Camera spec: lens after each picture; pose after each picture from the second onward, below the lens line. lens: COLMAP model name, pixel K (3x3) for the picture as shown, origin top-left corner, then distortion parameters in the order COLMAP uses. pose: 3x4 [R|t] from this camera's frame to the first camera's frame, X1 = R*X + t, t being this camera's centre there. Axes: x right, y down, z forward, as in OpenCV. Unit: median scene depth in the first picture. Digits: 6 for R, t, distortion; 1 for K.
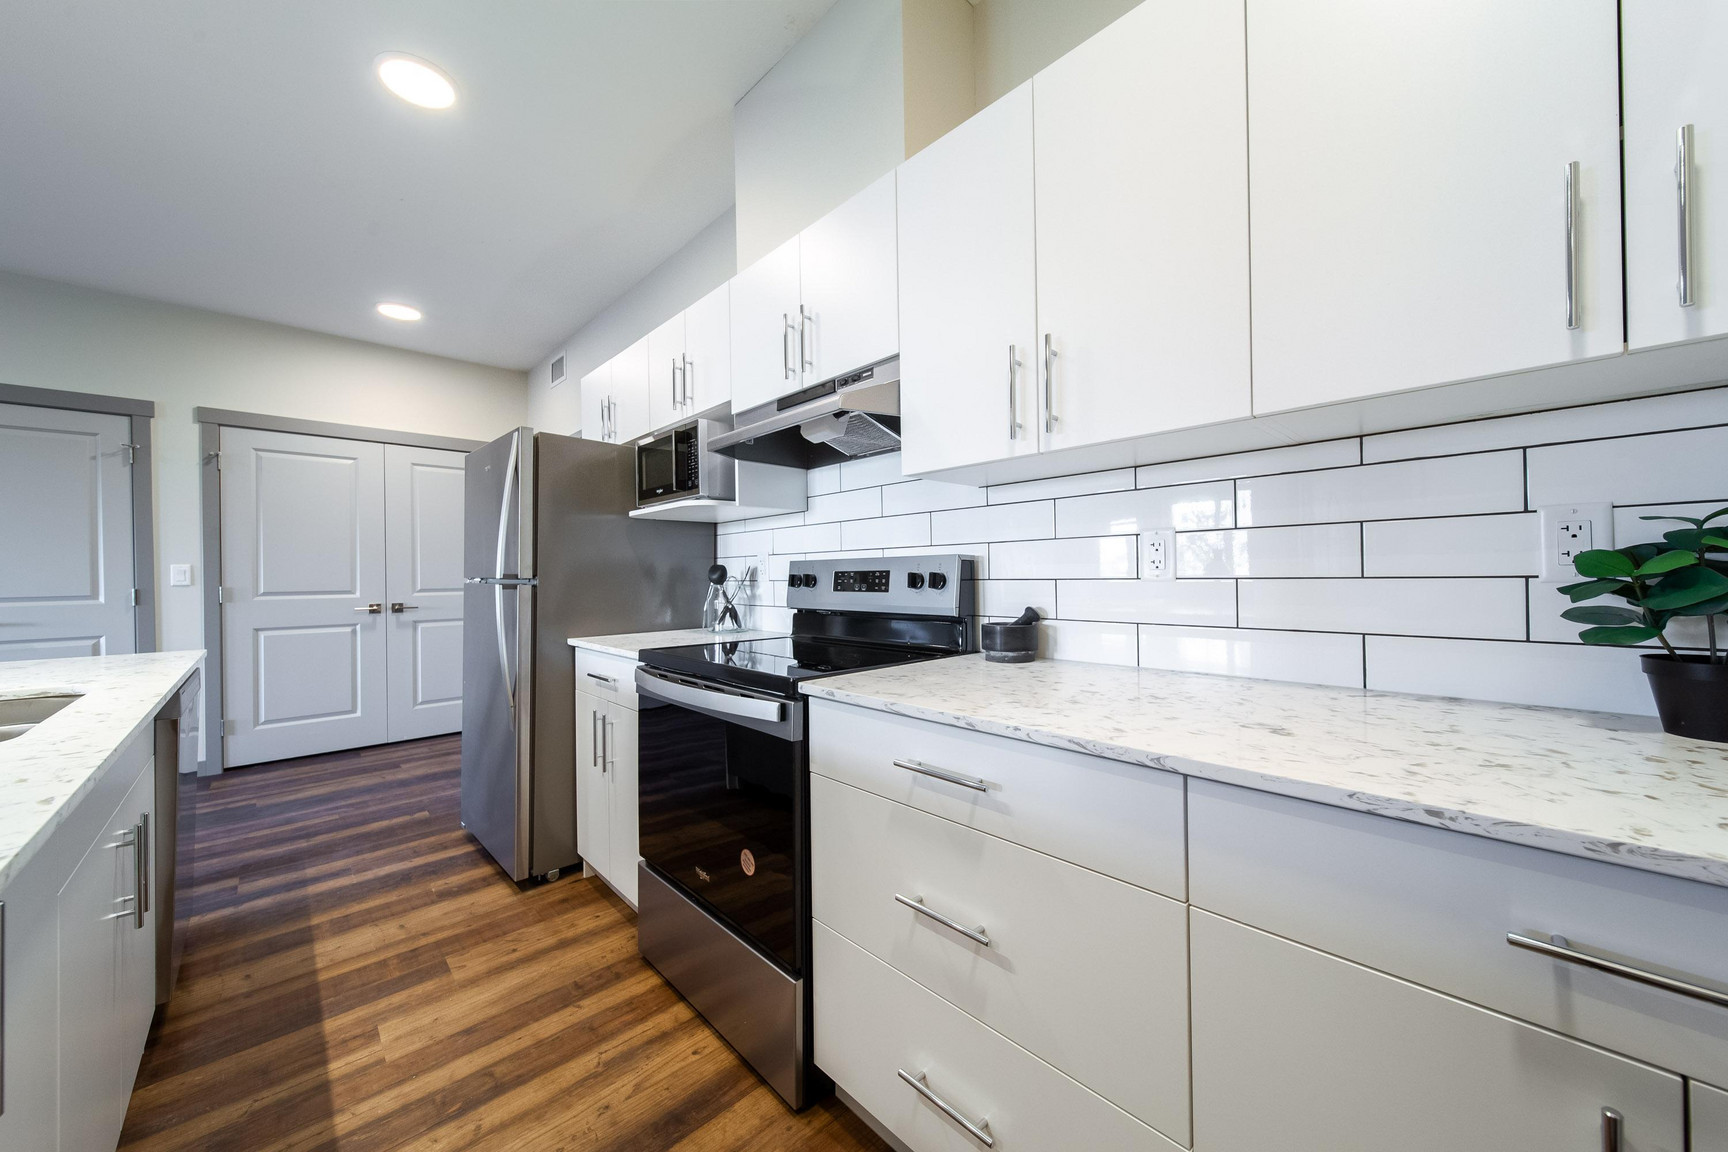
lens RADIAL K [[616.7, 0, 864.1], [0, 616.7, 573.4], [0, 0, 1]] dist [0.005132, -0.001725]
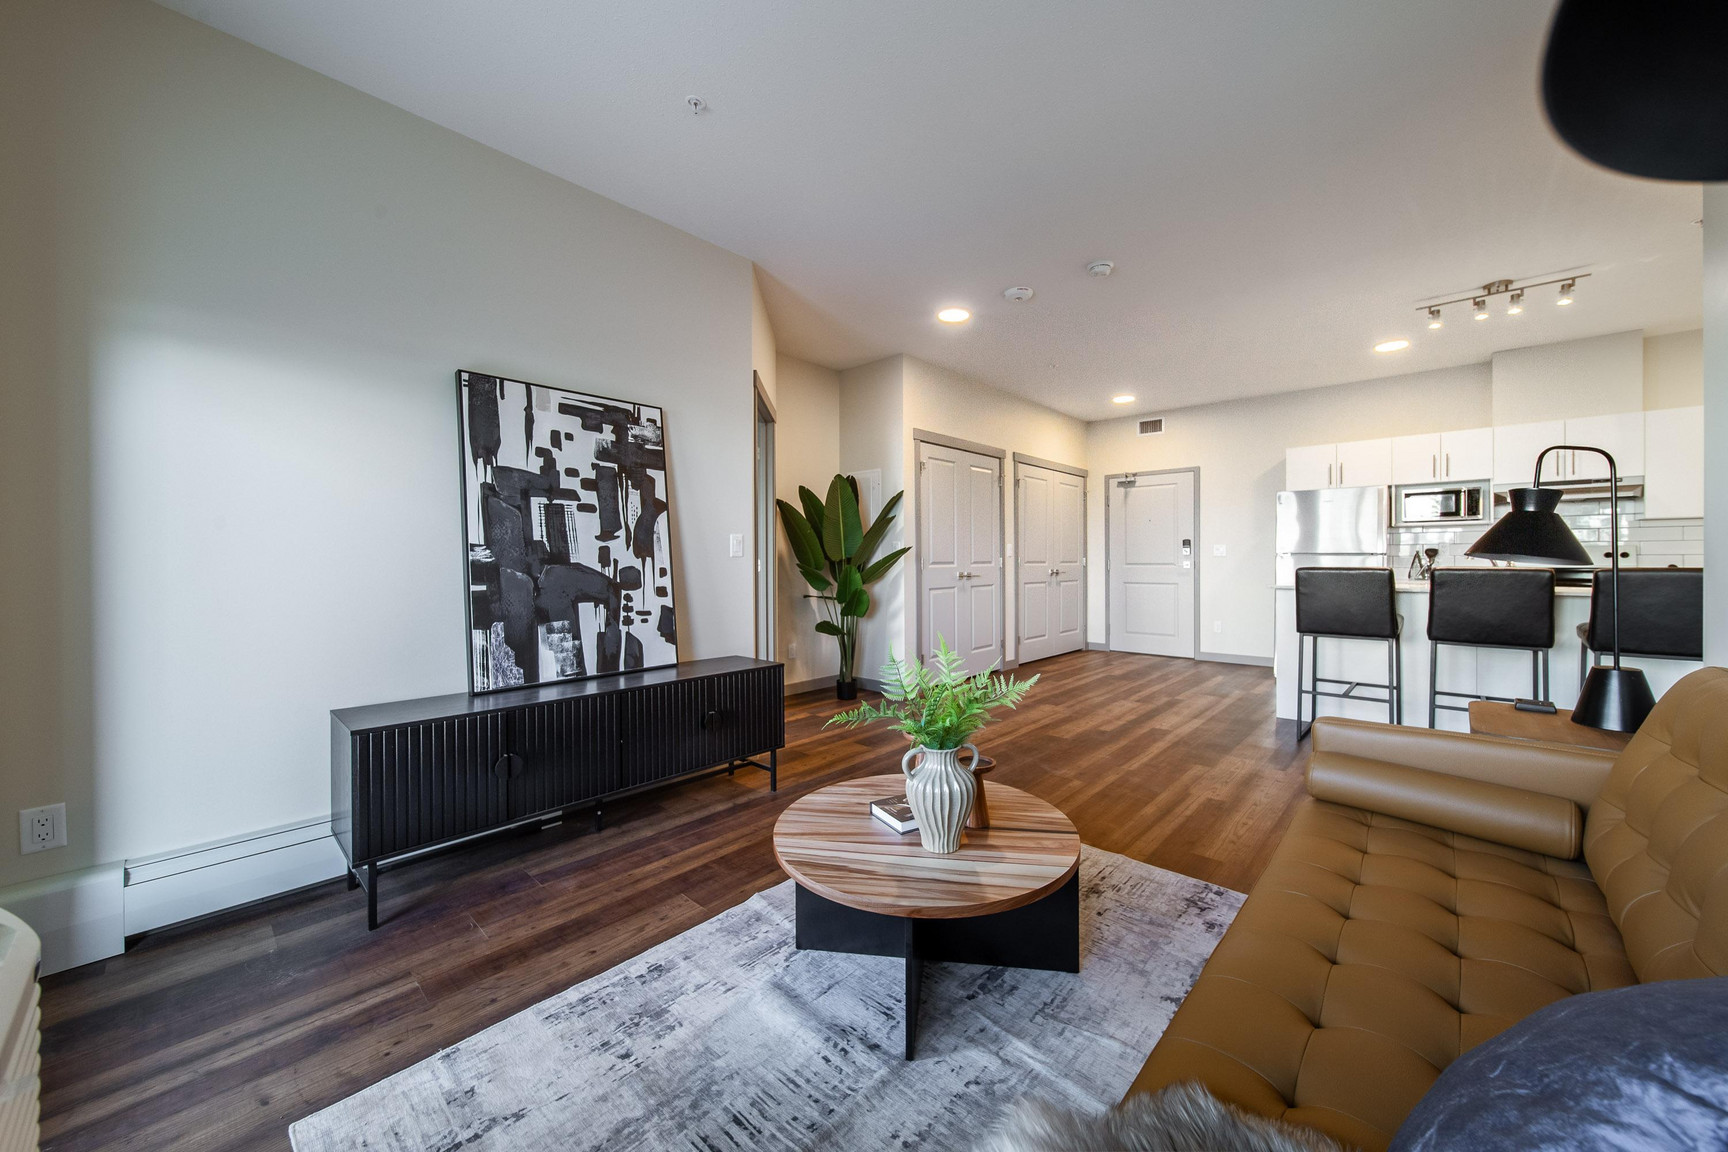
lens RADIAL K [[628.1, 0, 881.5], [0, 628.1, 562.6], [0, 0, 1]] dist [0.000846, -0.000112]
pose [[0.996792, 0.009604, 0.079458, -2.523743], [-0.010054, 0.999936, 0.005268, 0.048630], [-0.079403, -0.006050, 0.996824, -1.120496]]
